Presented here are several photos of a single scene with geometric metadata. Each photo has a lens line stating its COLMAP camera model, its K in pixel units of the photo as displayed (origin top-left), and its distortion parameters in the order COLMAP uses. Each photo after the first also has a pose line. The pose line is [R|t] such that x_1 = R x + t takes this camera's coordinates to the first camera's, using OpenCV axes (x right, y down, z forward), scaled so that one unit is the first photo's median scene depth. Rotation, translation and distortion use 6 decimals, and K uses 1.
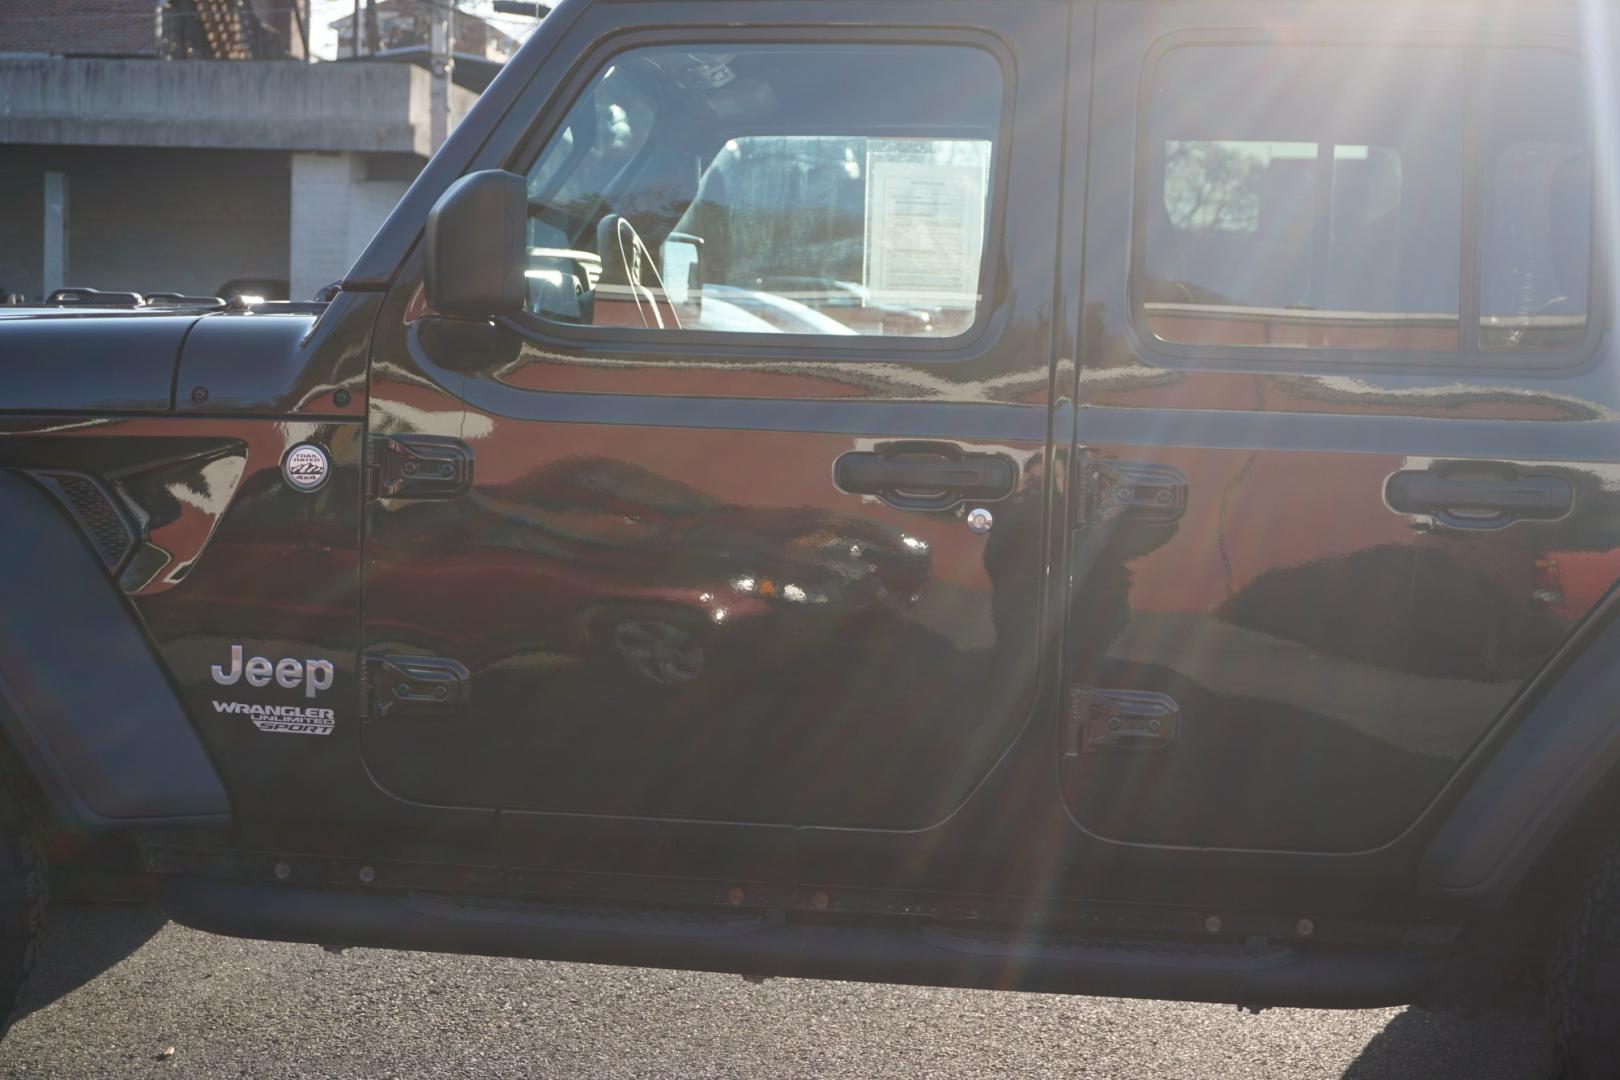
lens RADIAL K [[2471.4, 0, 803.1], [0, 2471.4, 533.9], [0, 0, 1]] dist [0.028123, 0.000000]
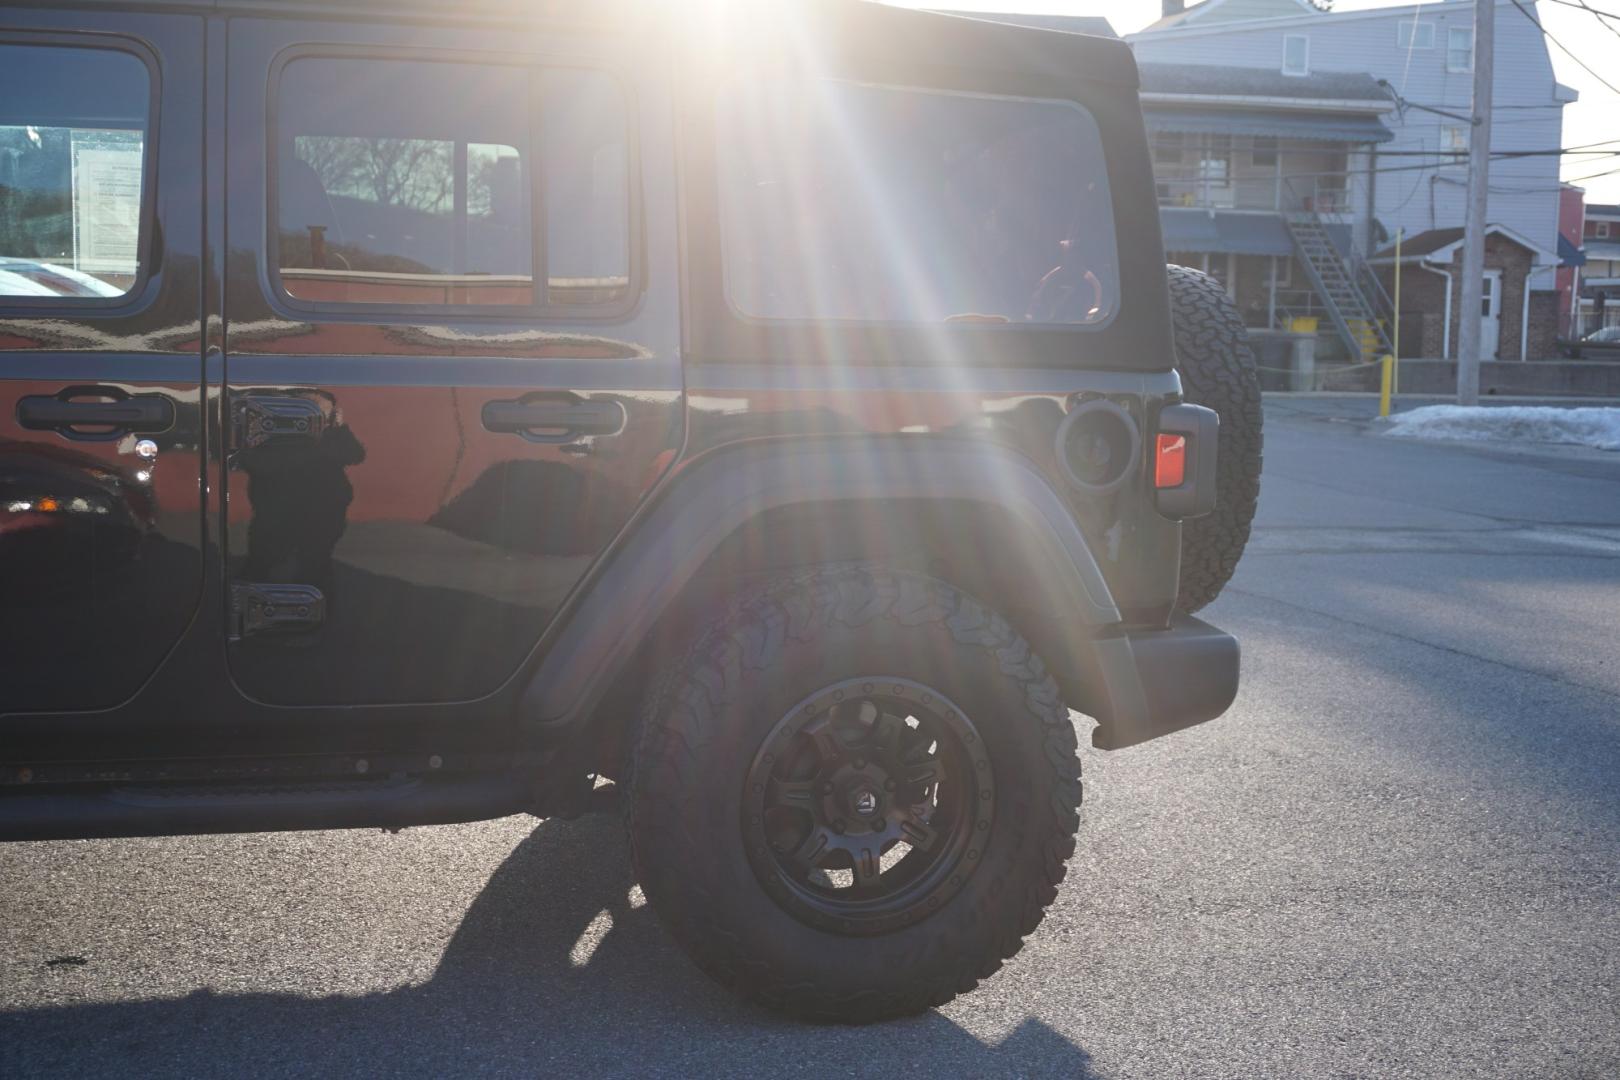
lens RADIAL K [[1960.2, 0, 814.7], [0, 1960.2, 537.3], [0, 0, 1]] dist [0.015453, 0.000000]
pose [[0.941981, -0.047151, 0.332339, 0.055639], [0.033462, 0.998344, 0.046795, 0.003056], [-0.333995, -0.032959, 0.941999, -0.008989]]
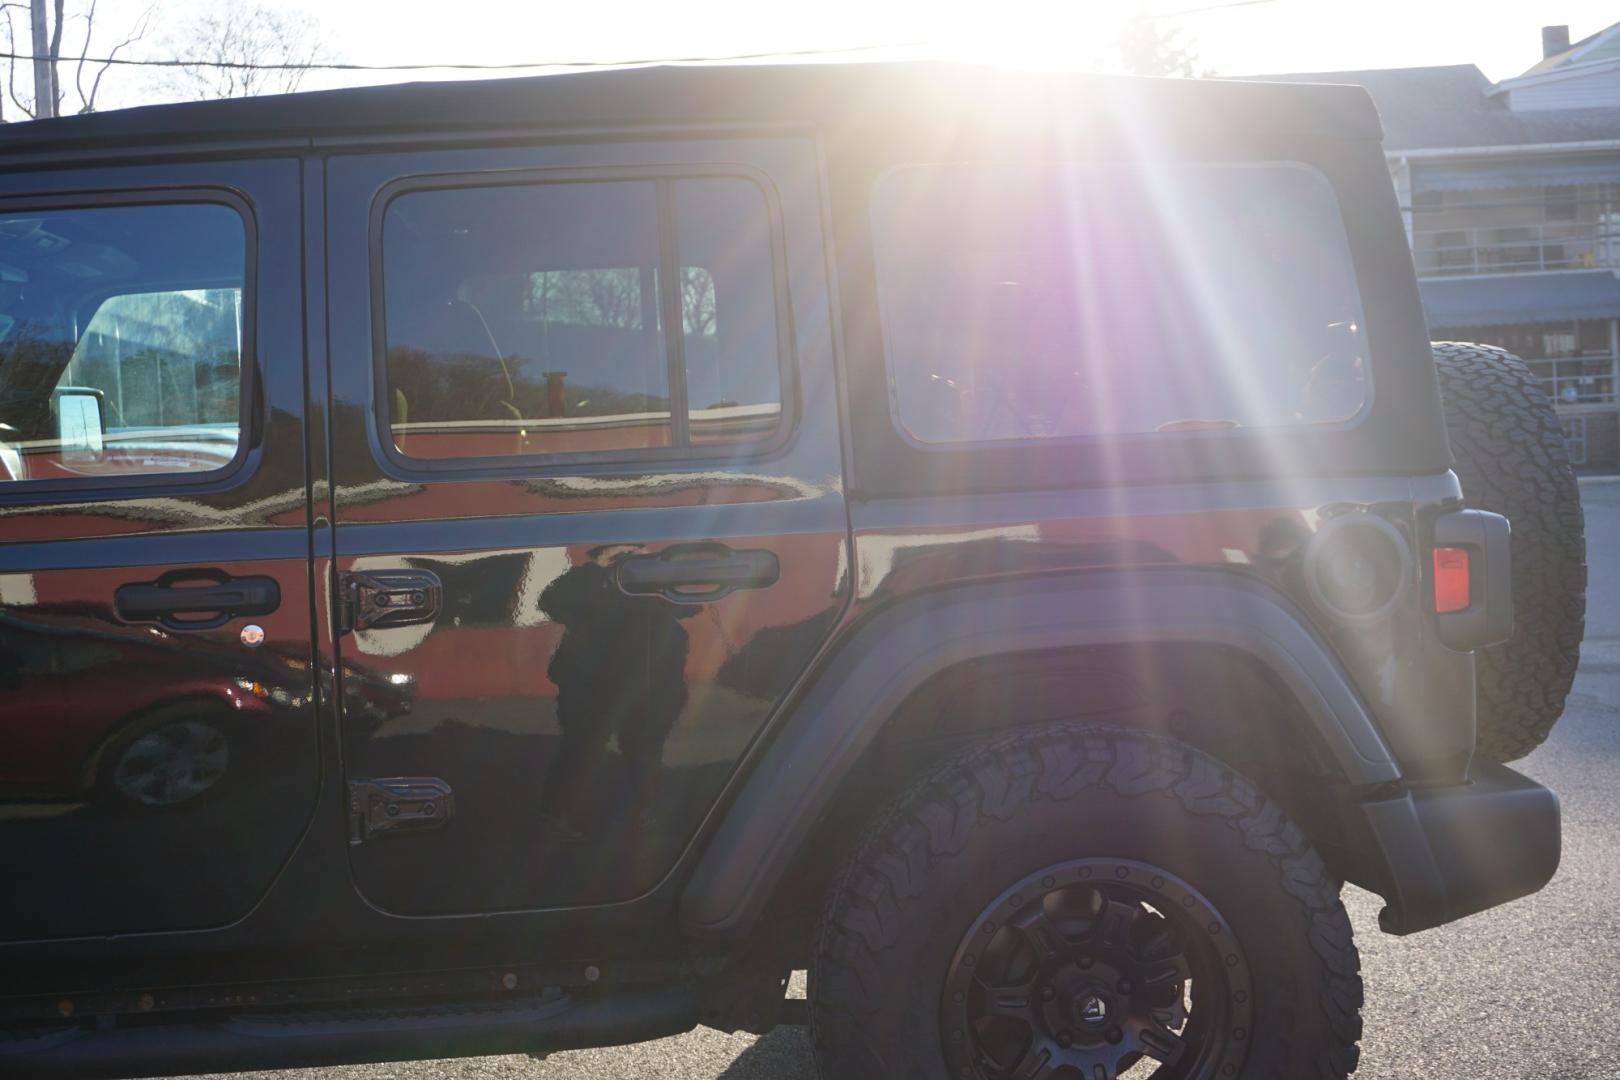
lens RADIAL K [[2150.1, 0, 799.4], [0, 2150.1, 535.3], [0, 0, 1]] dist [0.012721, 0.000000]
pose [[0.982322, -0.083869, 0.167358, 0.145611], [0.089980, 0.995514, -0.029258, 0.000044], [-0.164153, 0.043799, 0.985462, 0.026837]]
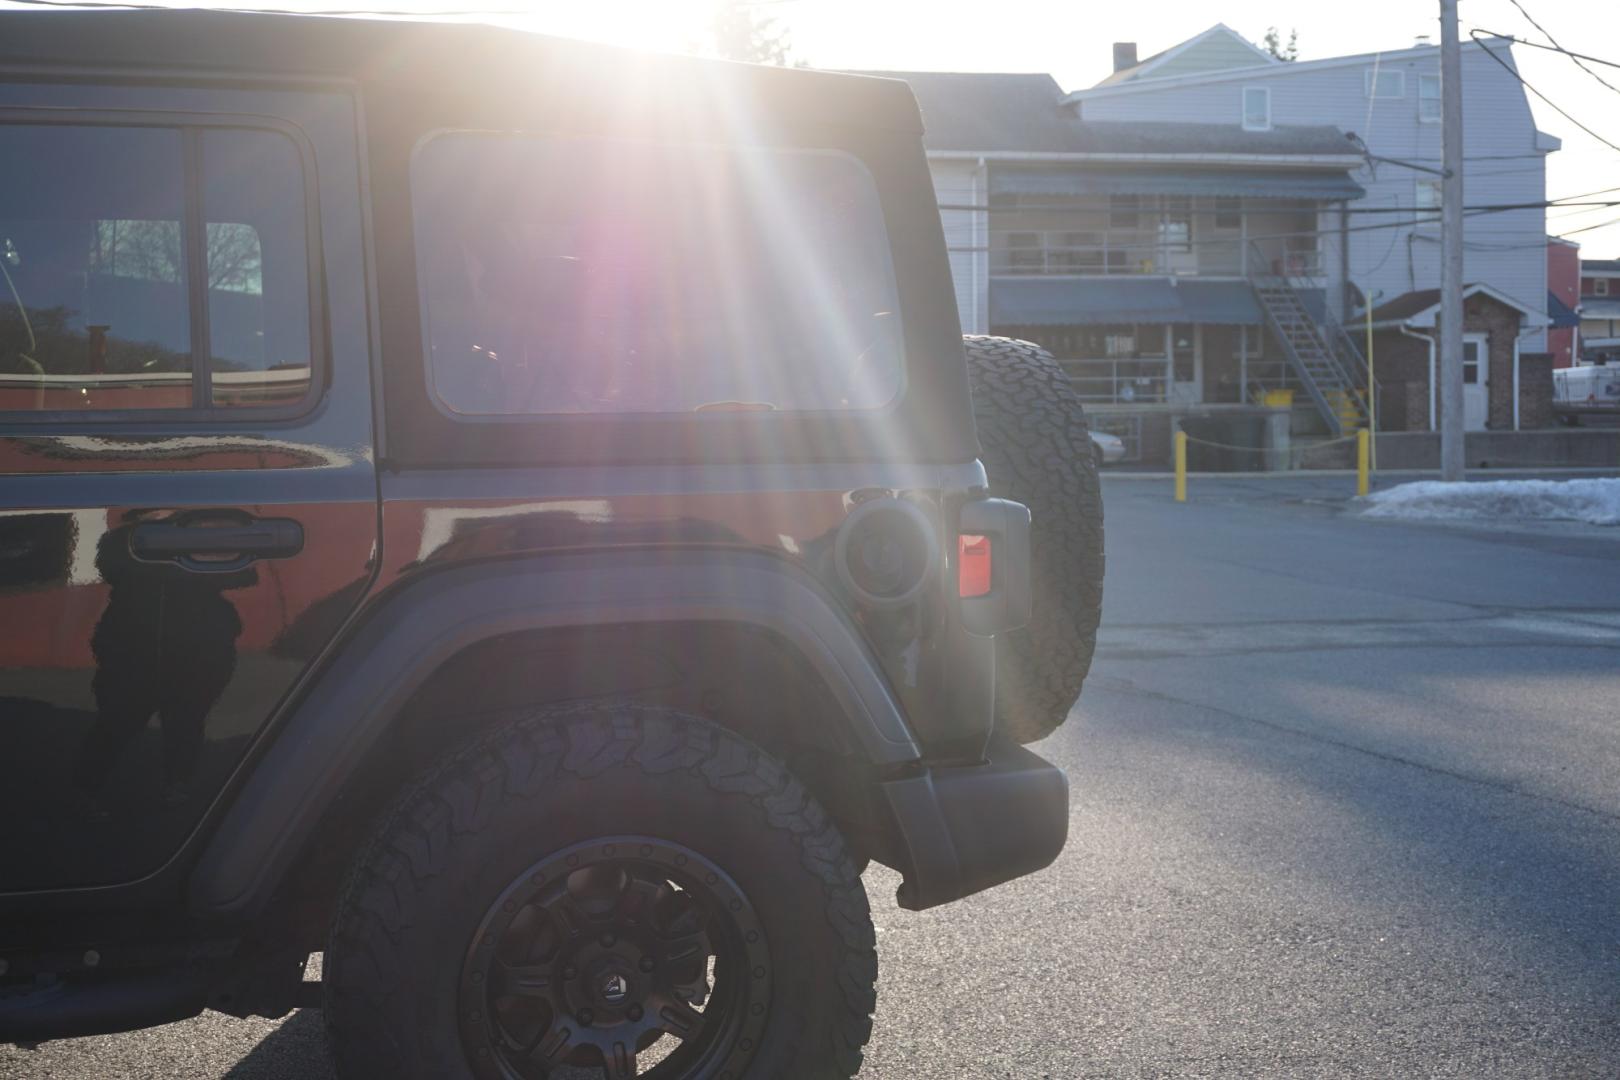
lens RADIAL K [[2150.1, 0, 809.8], [0, 2150.1, 530.0], [0, 0, 1]] dist [0.012721, 0.000000]
pose [[0.932238, -0.059232, 0.356965, 0.167215], [0.065632, 0.997827, -0.005831, 0.002152], [-0.355844, 0.028864, 0.934100, 0.028063]]
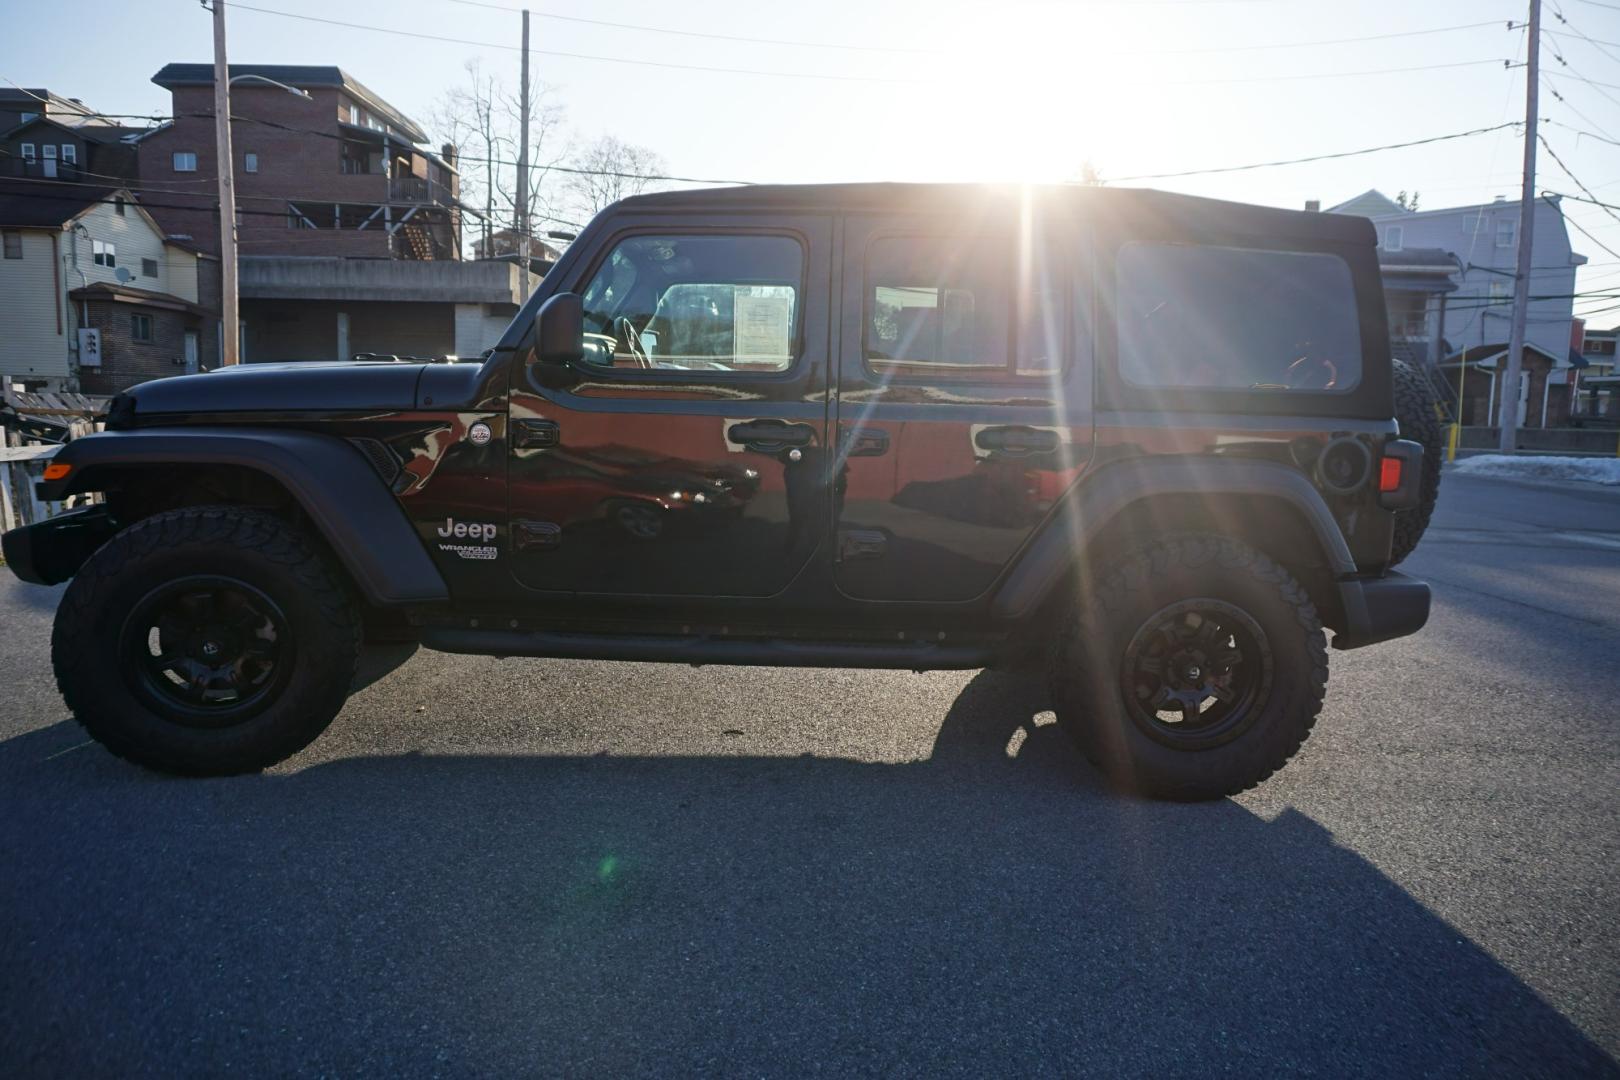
lens RADIAL K [[1113.4, 0, 813.5], [0, 1113.4, 535.4], [0, 0, 1]] dist [-0.047885, 0.042168]
pose [[0.994362, -0.018706, 0.104379, -0.016072], [0.013183, 0.998489, 0.053349, 0.012648], [-0.105219, -0.051672, 0.993106, 0.013774]]
